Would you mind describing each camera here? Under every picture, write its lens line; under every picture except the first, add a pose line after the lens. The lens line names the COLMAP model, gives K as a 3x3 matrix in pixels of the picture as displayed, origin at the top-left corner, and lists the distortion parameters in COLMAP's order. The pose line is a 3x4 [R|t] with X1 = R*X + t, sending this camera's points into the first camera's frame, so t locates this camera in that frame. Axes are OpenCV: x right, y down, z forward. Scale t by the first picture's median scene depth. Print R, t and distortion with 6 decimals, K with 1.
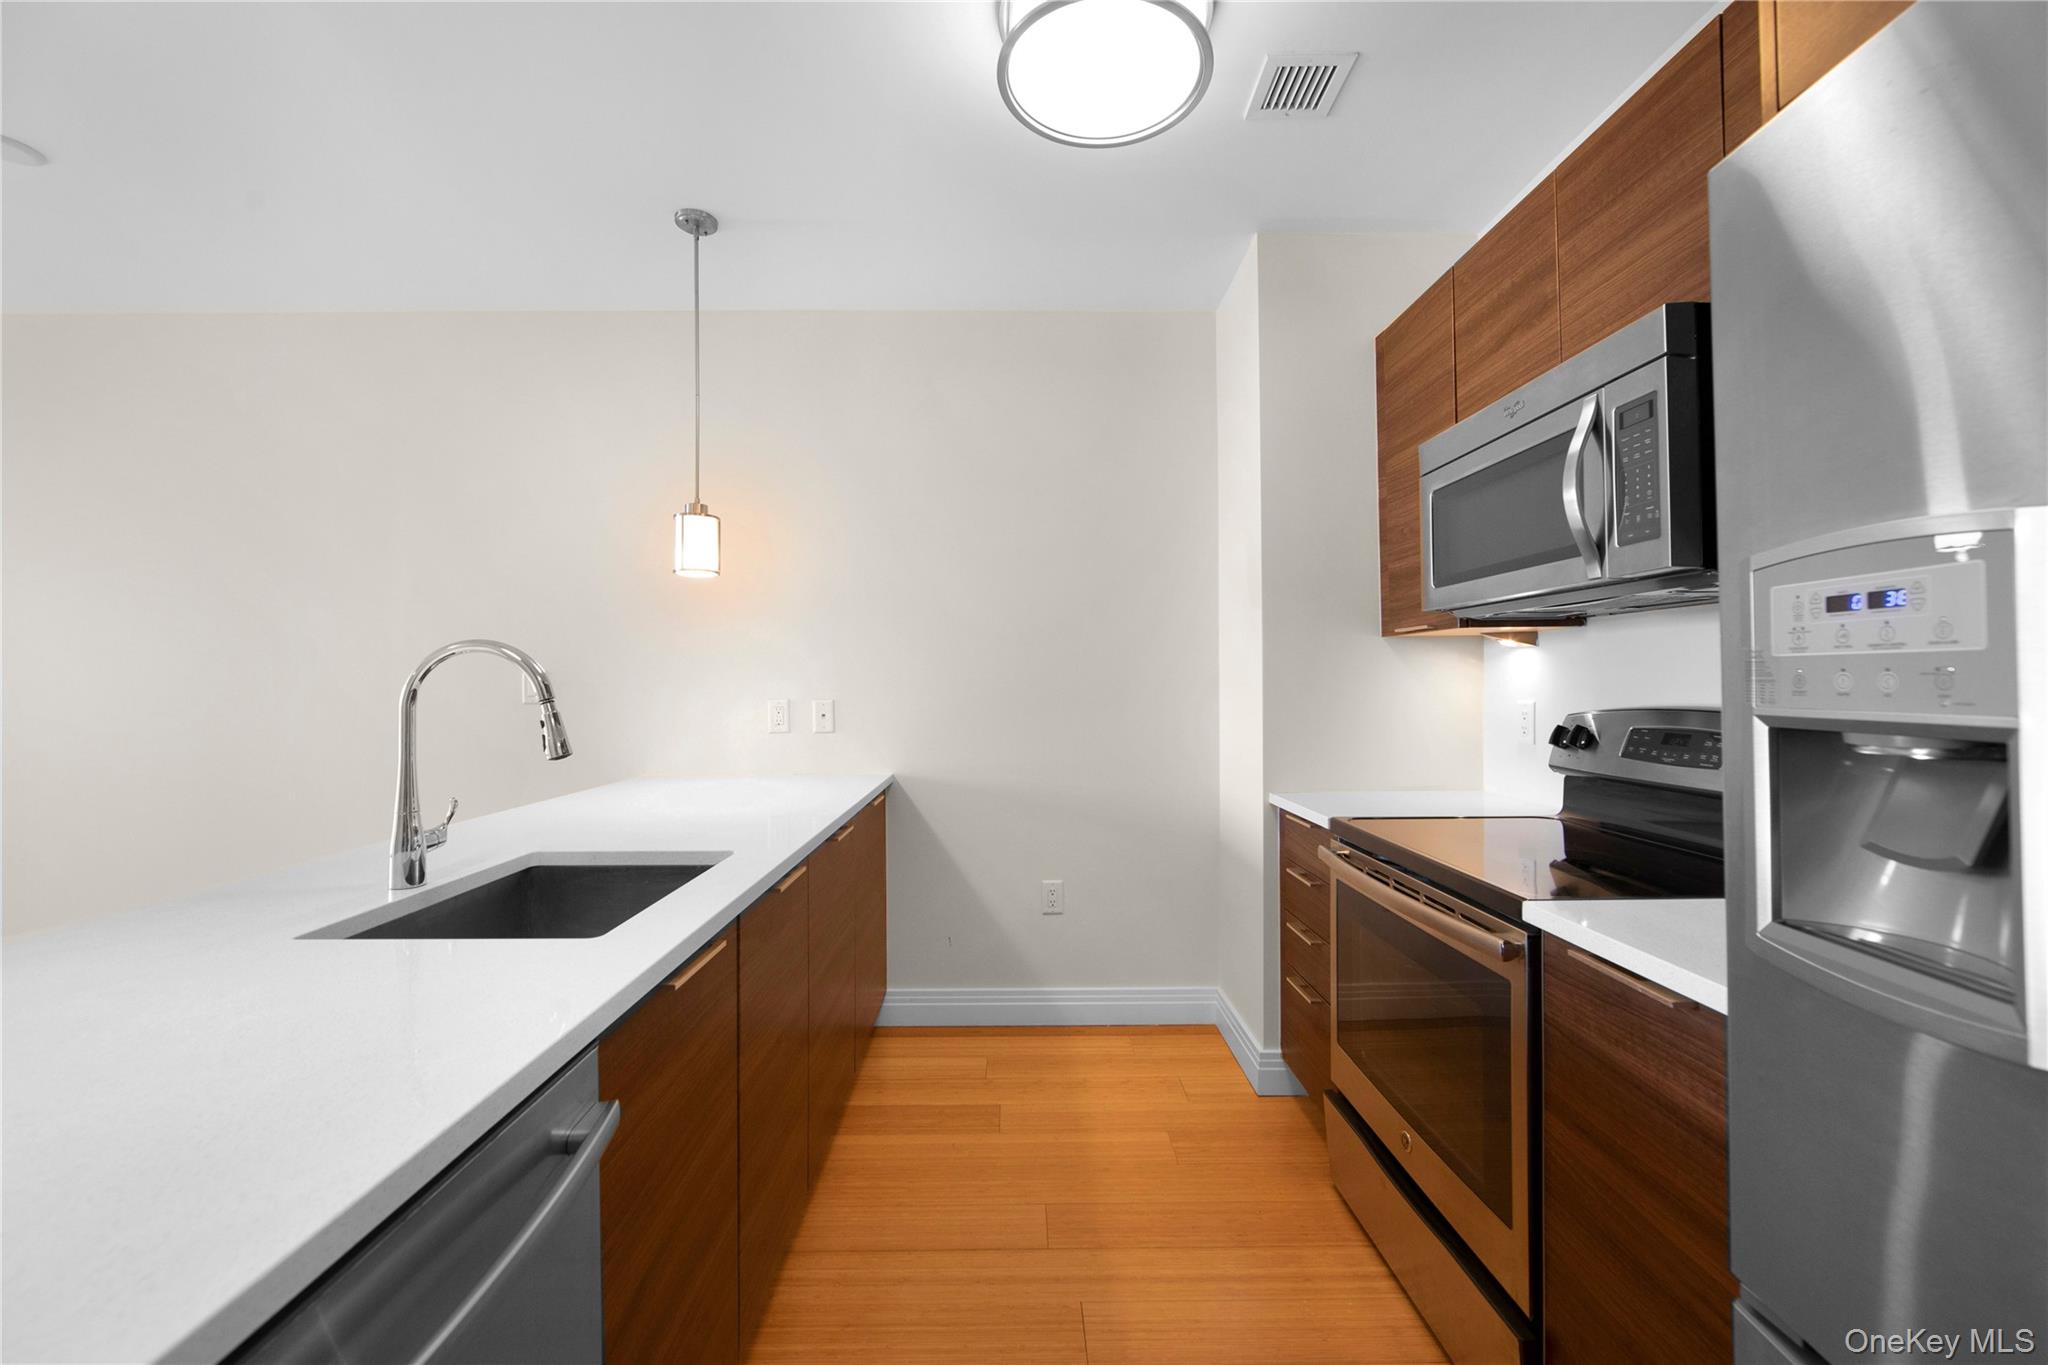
lens RADIAL K [[806.0, 0, 1014.8], [0, 806.0, 670.3], [0, 0, 1]] dist [-0.002594, -0.000303]
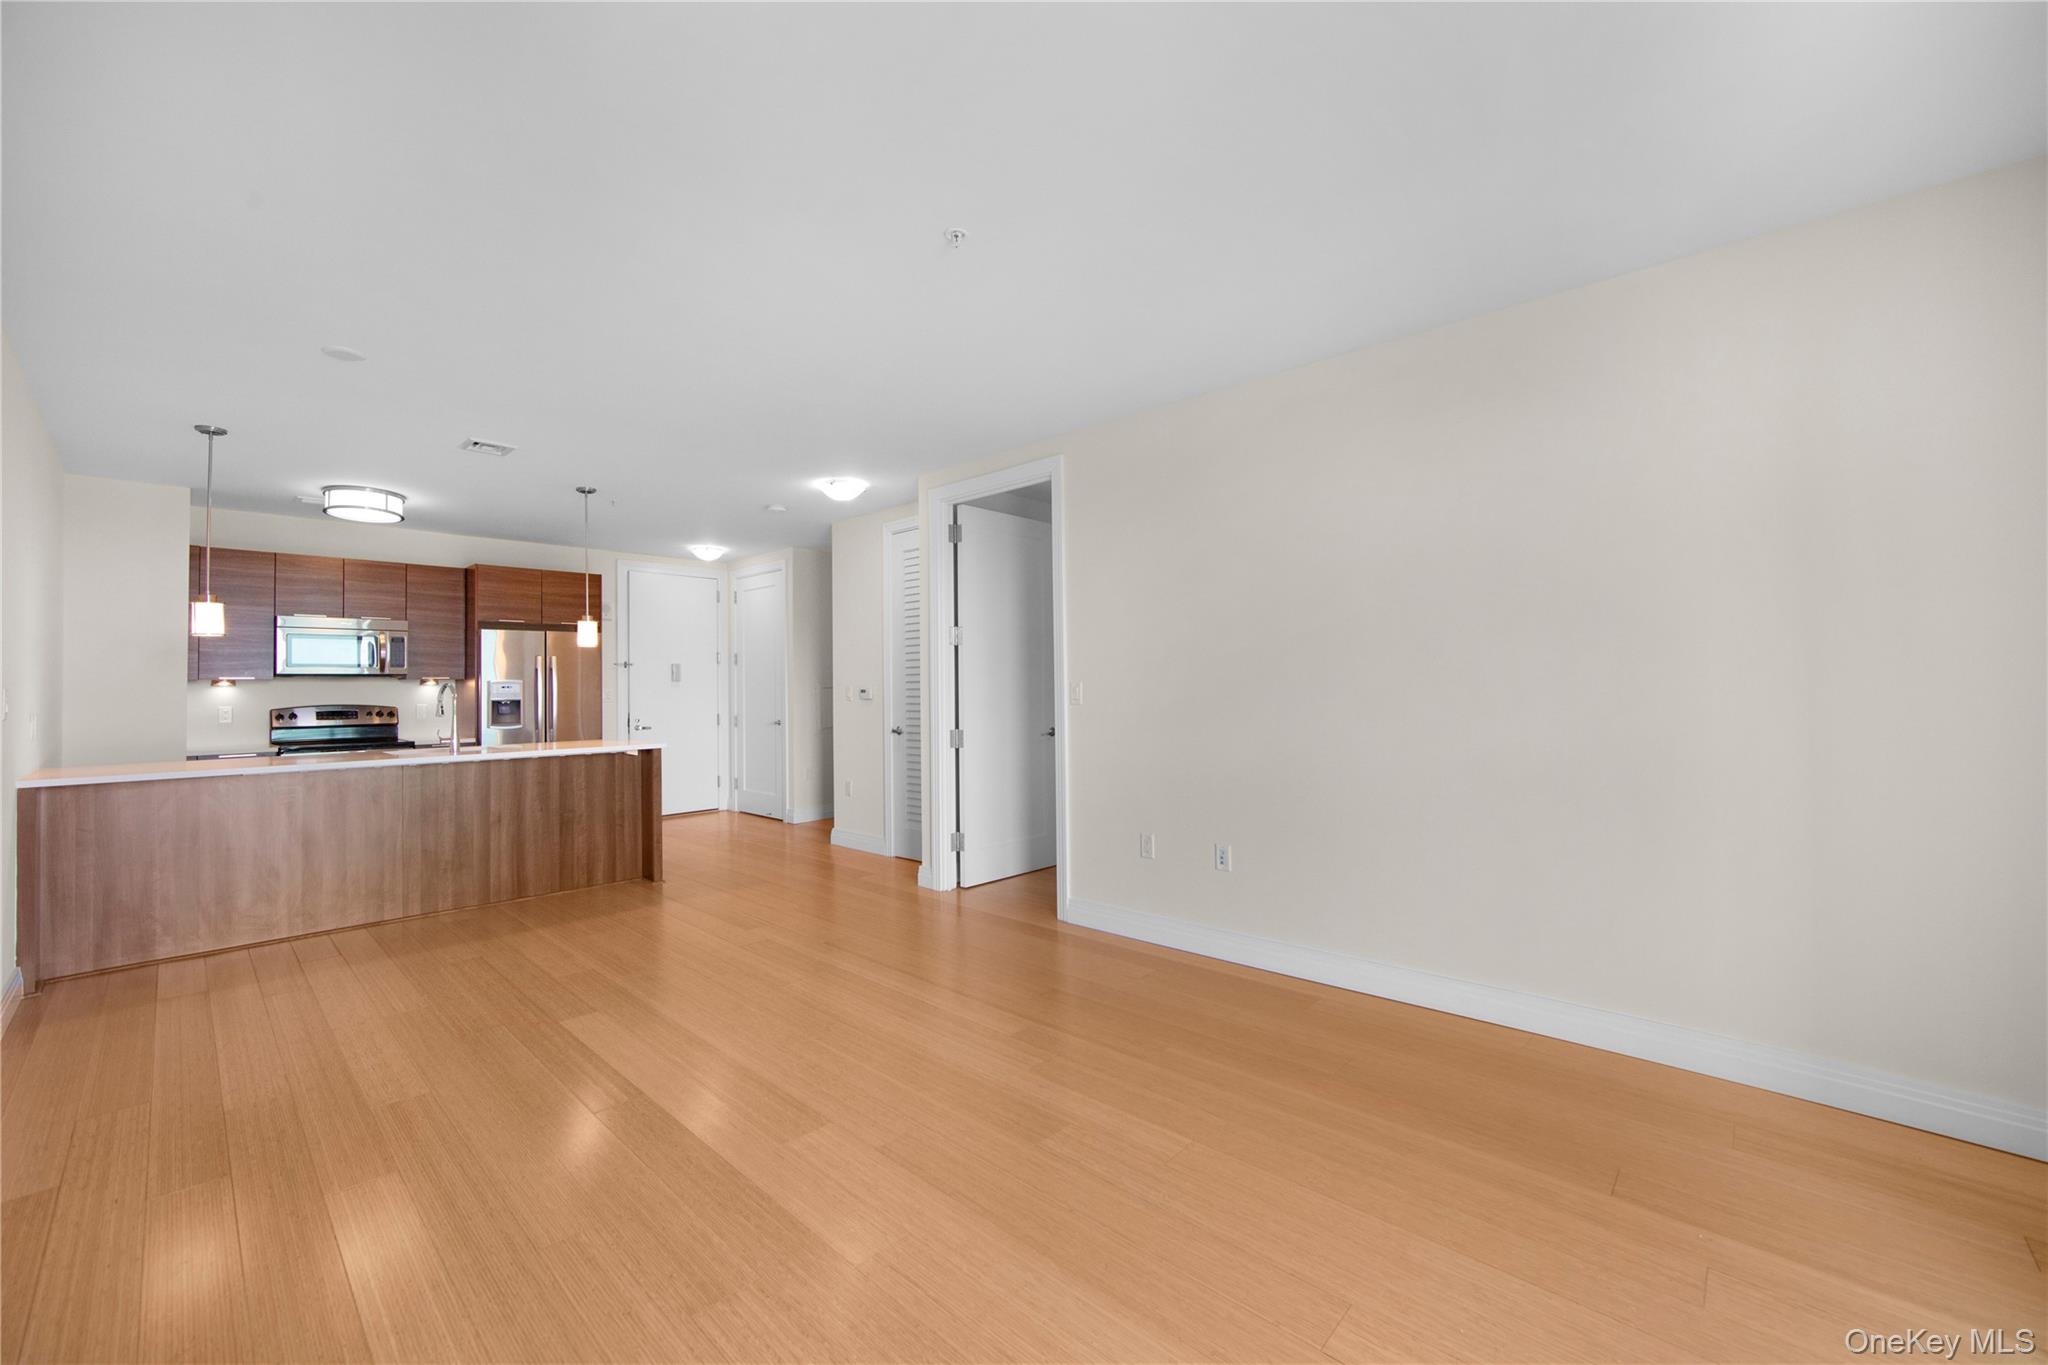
lens RADIAL K [[806.0, 0, 1014.8], [0, 806.0, 670.3], [0, 0, 1]] dist [-0.002594, -0.000303]
pose [[-0.709478, 0.030698, 0.704059, -3.578371], [0.006296, 0.999287, -0.037225, 0.039189], [-0.704700, -0.021977, -0.709165, 1.261229]]
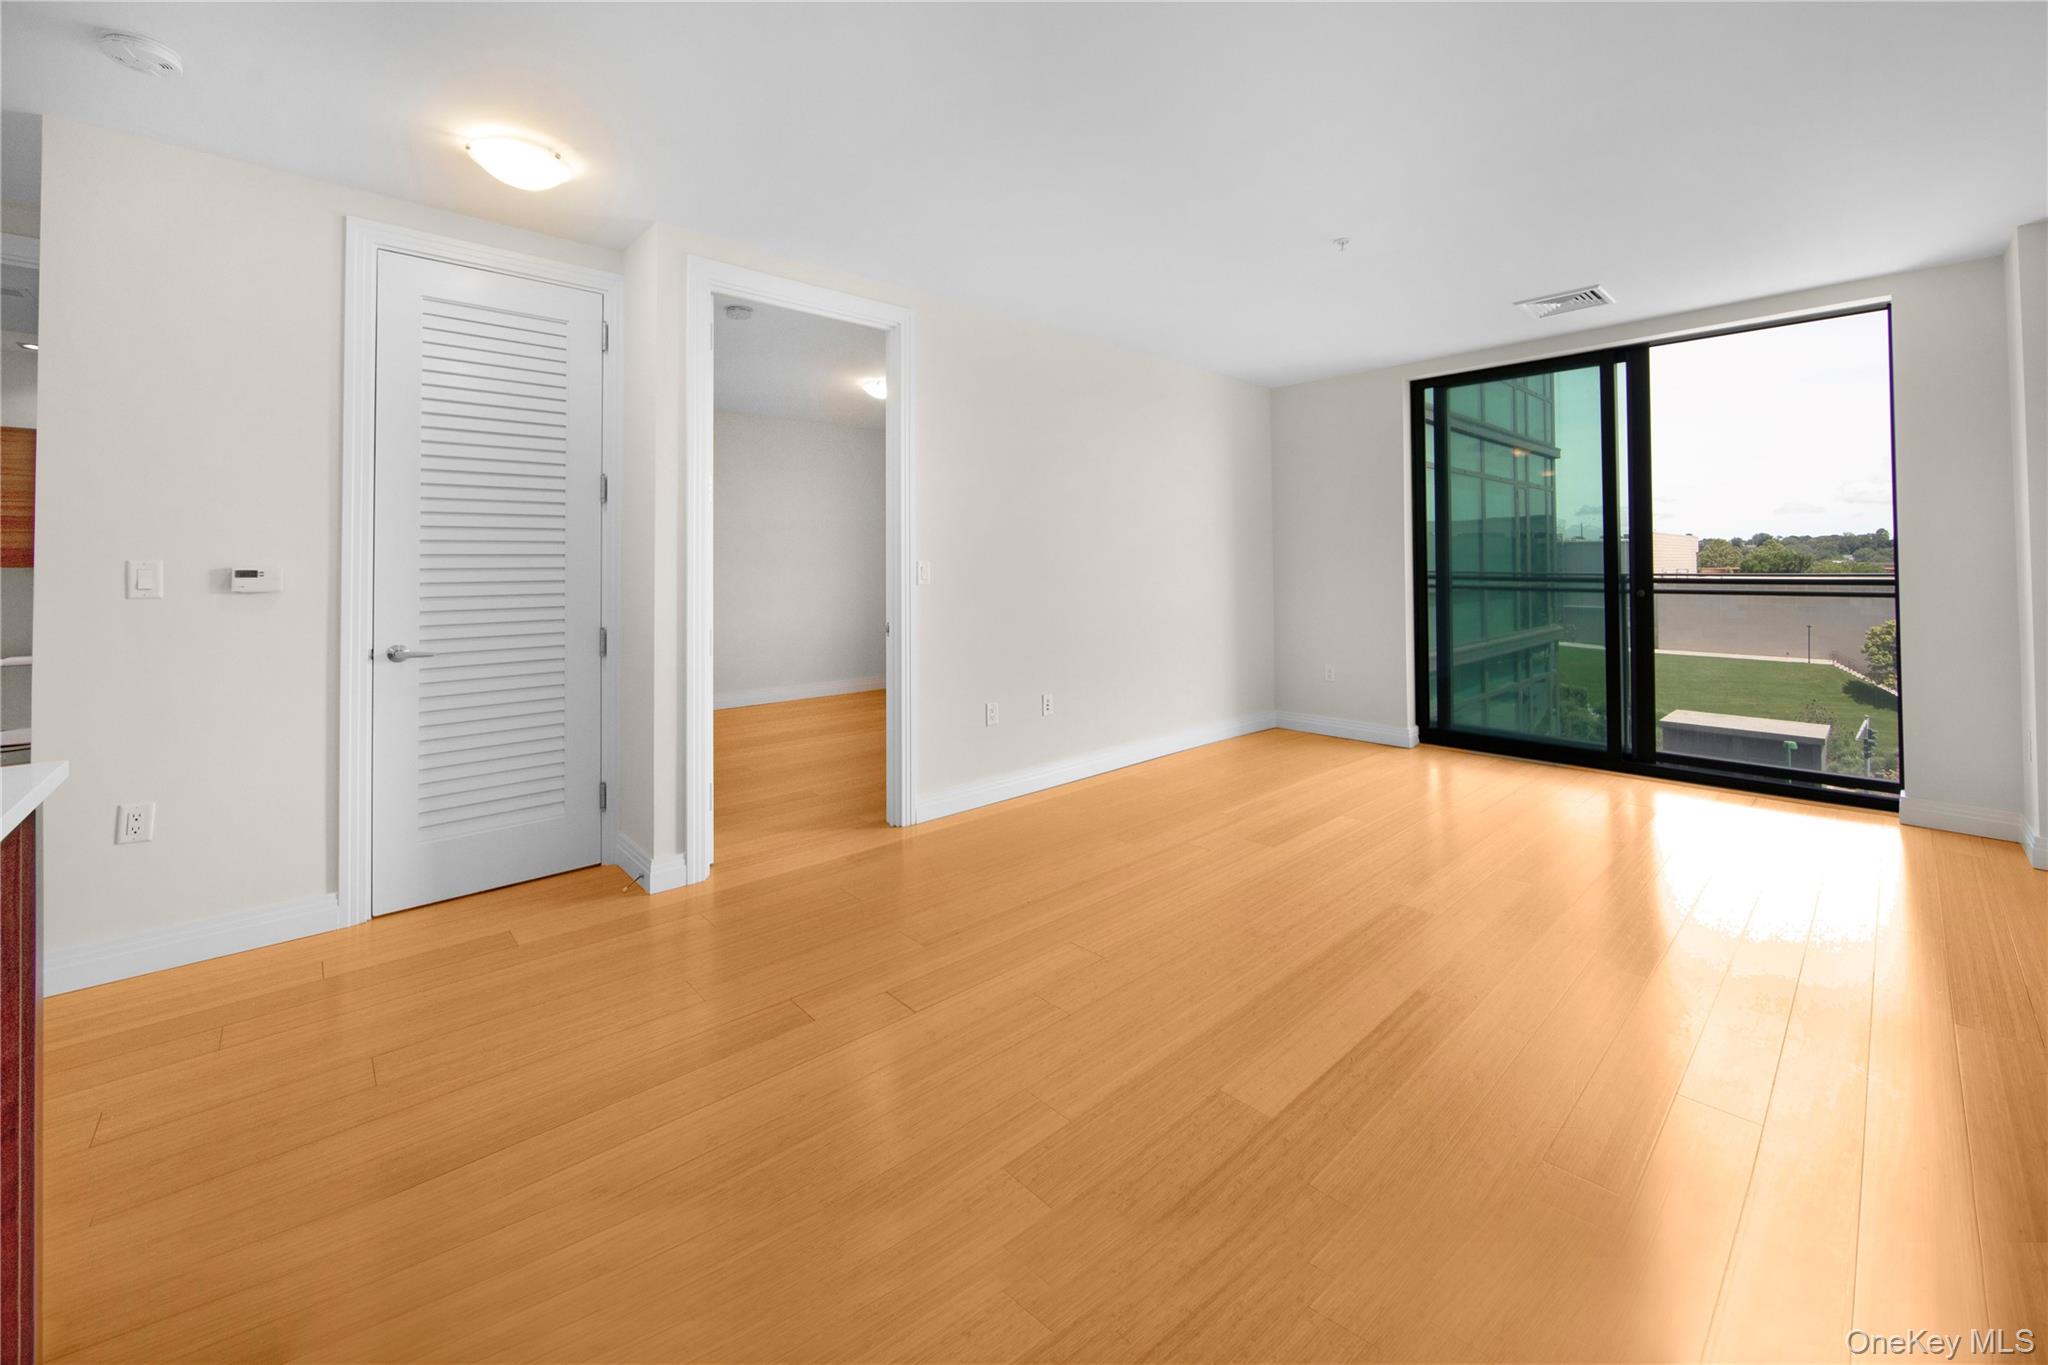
lens RADIAL K [[803.1, 0, 1027.6], [0, 803.1, 551.8], [0, 0, 1]] dist [-0.002143, -0.000199]
pose [[-0.749212, -0.004747, -0.662314, -0.908179], [0.014865, 0.999602, -0.023979, 0.015064], [0.662164, -0.027811, -0.748843, 1.293288]]
